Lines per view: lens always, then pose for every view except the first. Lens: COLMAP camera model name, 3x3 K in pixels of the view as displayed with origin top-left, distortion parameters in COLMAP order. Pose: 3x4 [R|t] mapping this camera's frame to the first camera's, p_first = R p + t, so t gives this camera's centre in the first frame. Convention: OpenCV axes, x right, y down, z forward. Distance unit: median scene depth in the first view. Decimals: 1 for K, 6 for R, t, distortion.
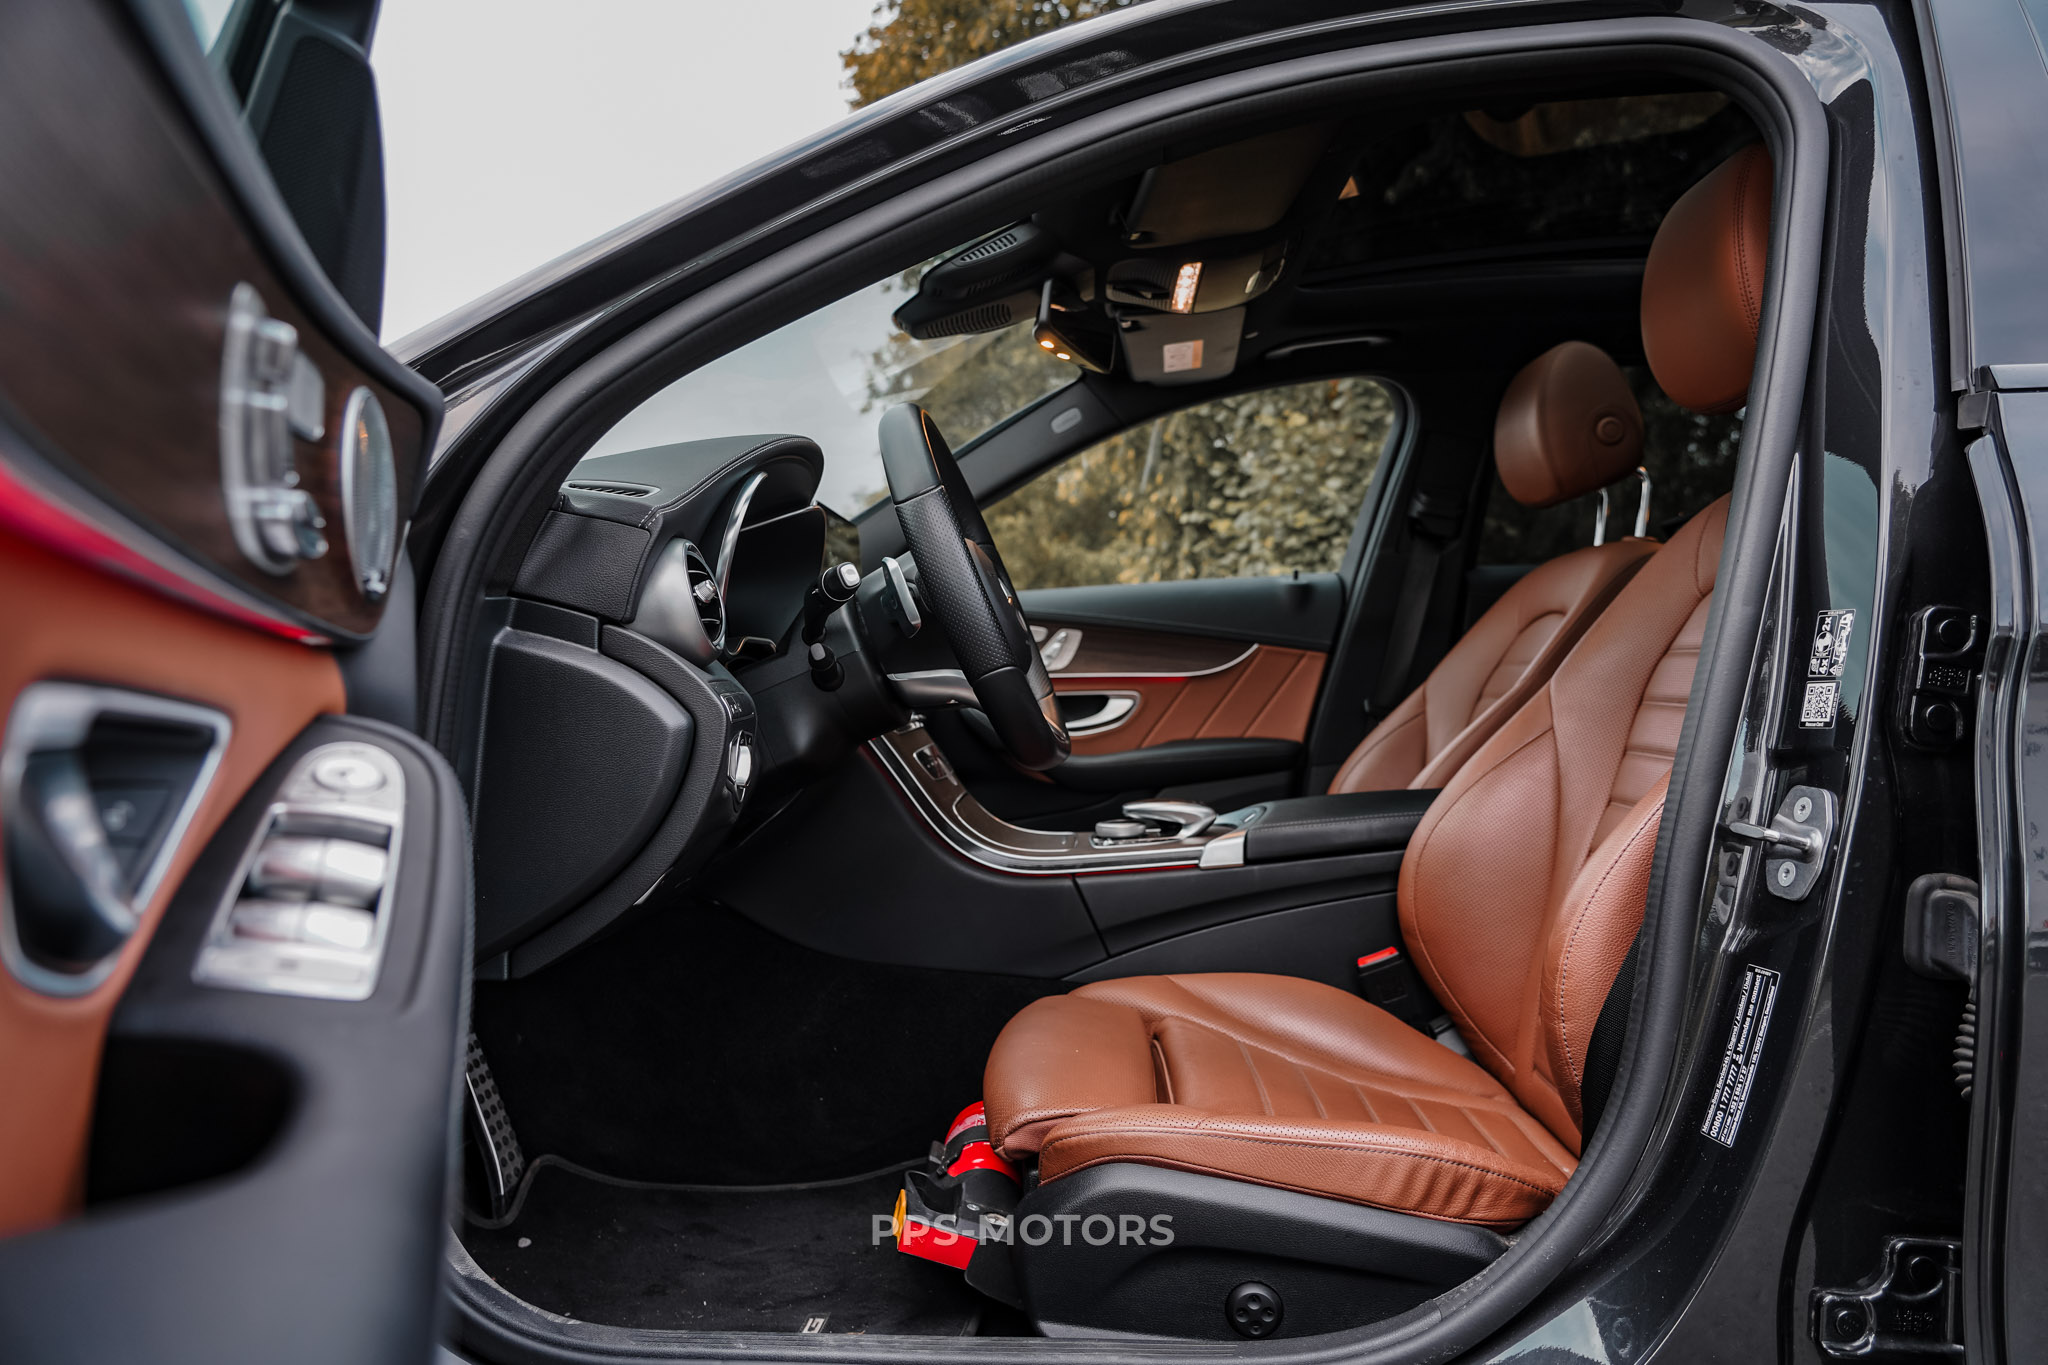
lens RADIAL K [[1344.3, 0, 1042.3], [0, 1344.3, 710.6], [0, 0, 1]] dist [-0.024202, 0.001033]
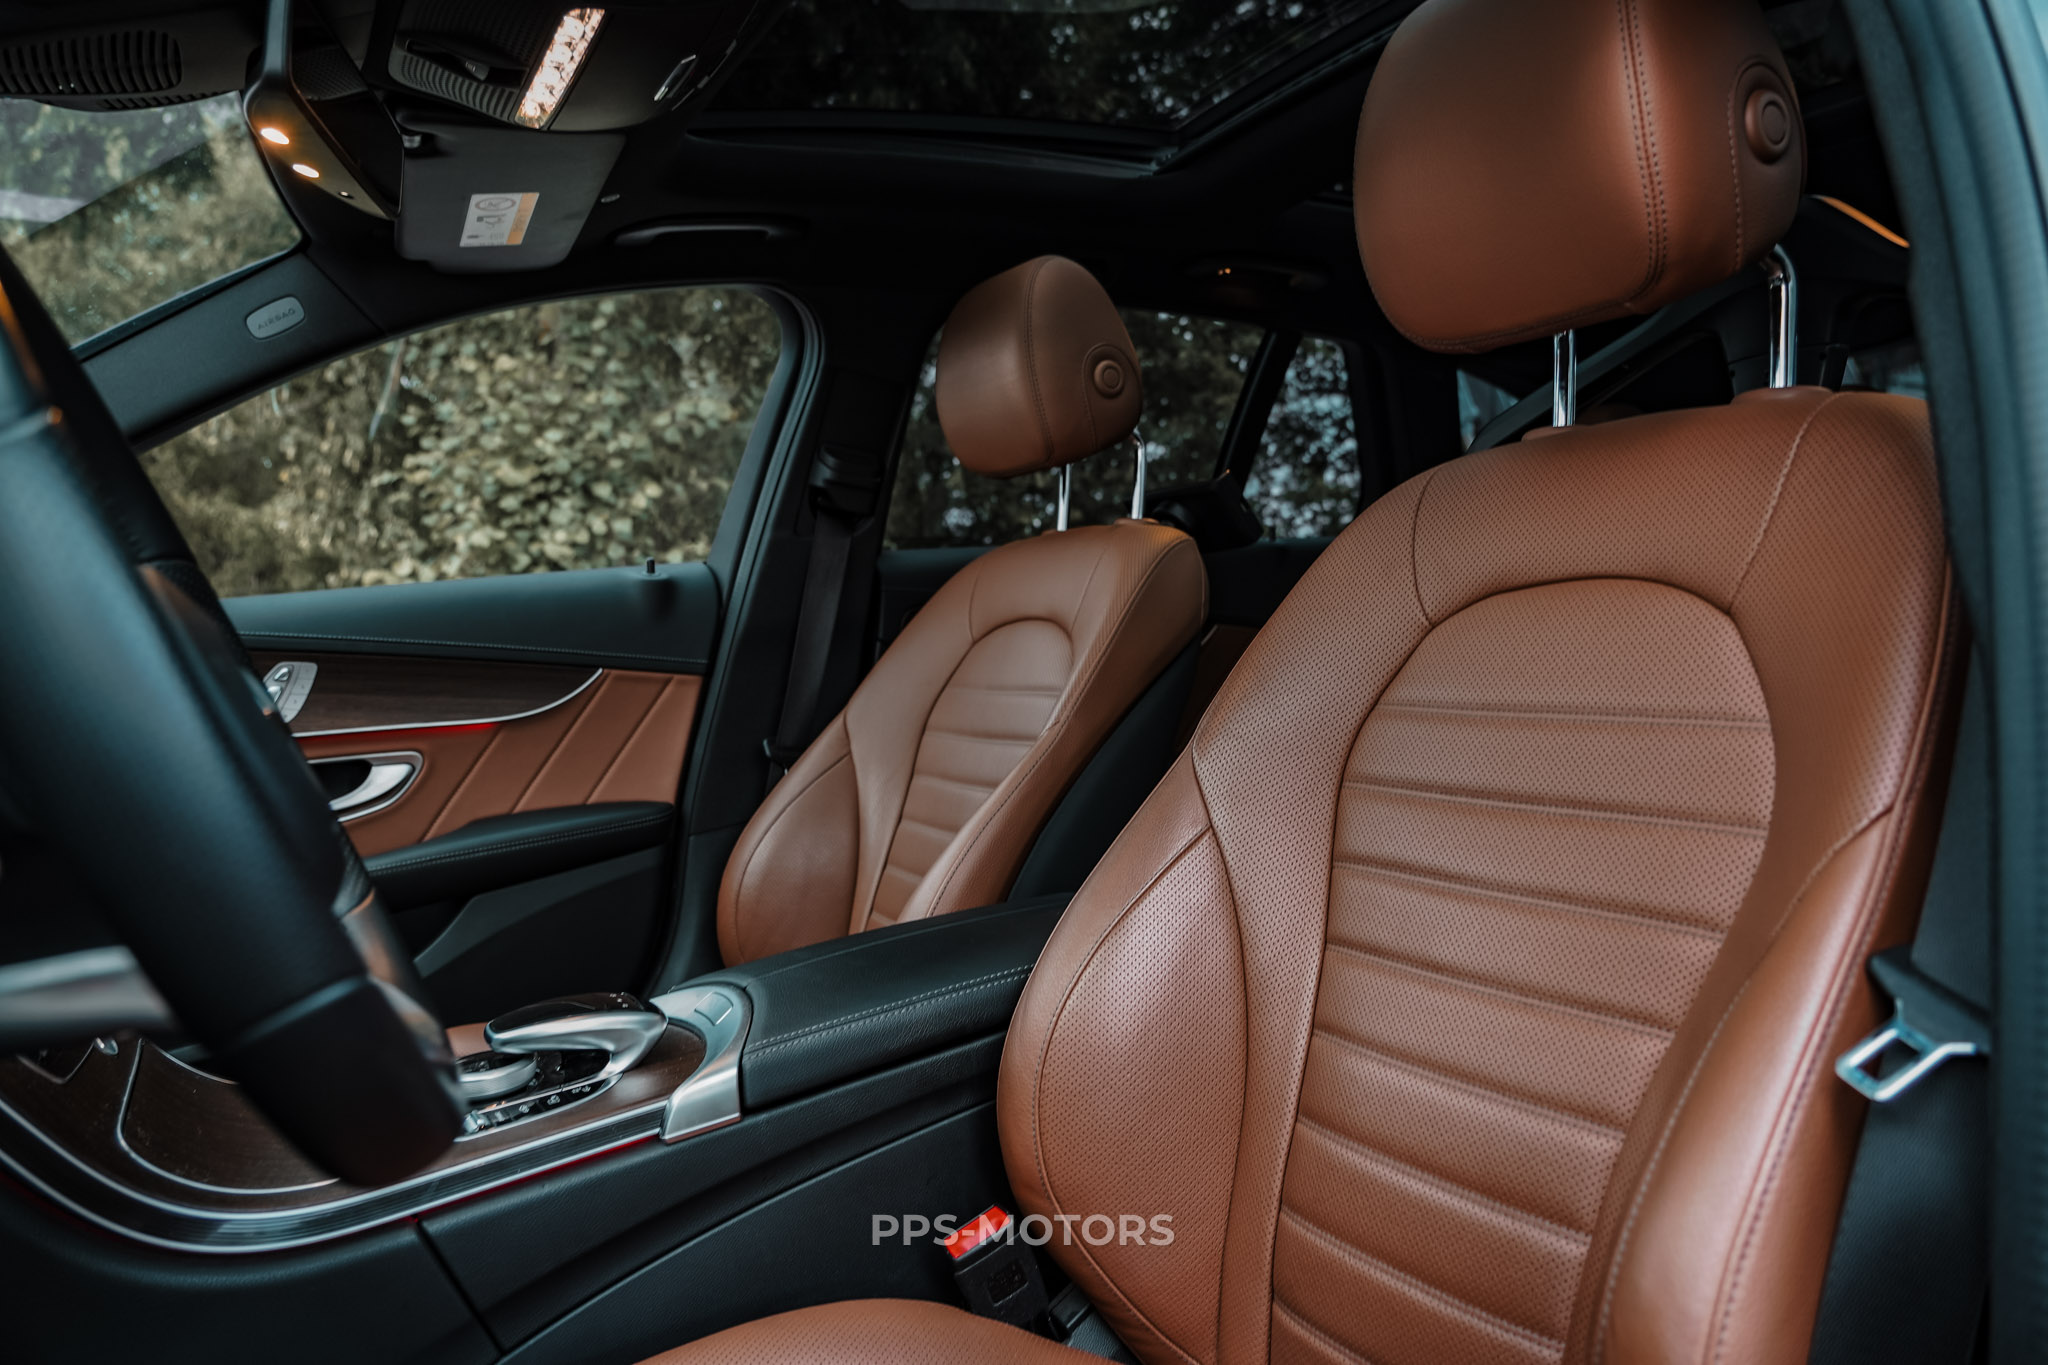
lens RADIAL K [[1384.1, 0, 1031.2], [0, 1384.1, 688.7], [0, 0, 1]] dist [-0.041497, 0.033166]
pose [[0.849560, -0.059125, 0.524168, -0.023628], [0.053140, 0.998236, 0.026470, -0.046096], [-0.524808, 0.005366, 0.851204, 0.285542]]
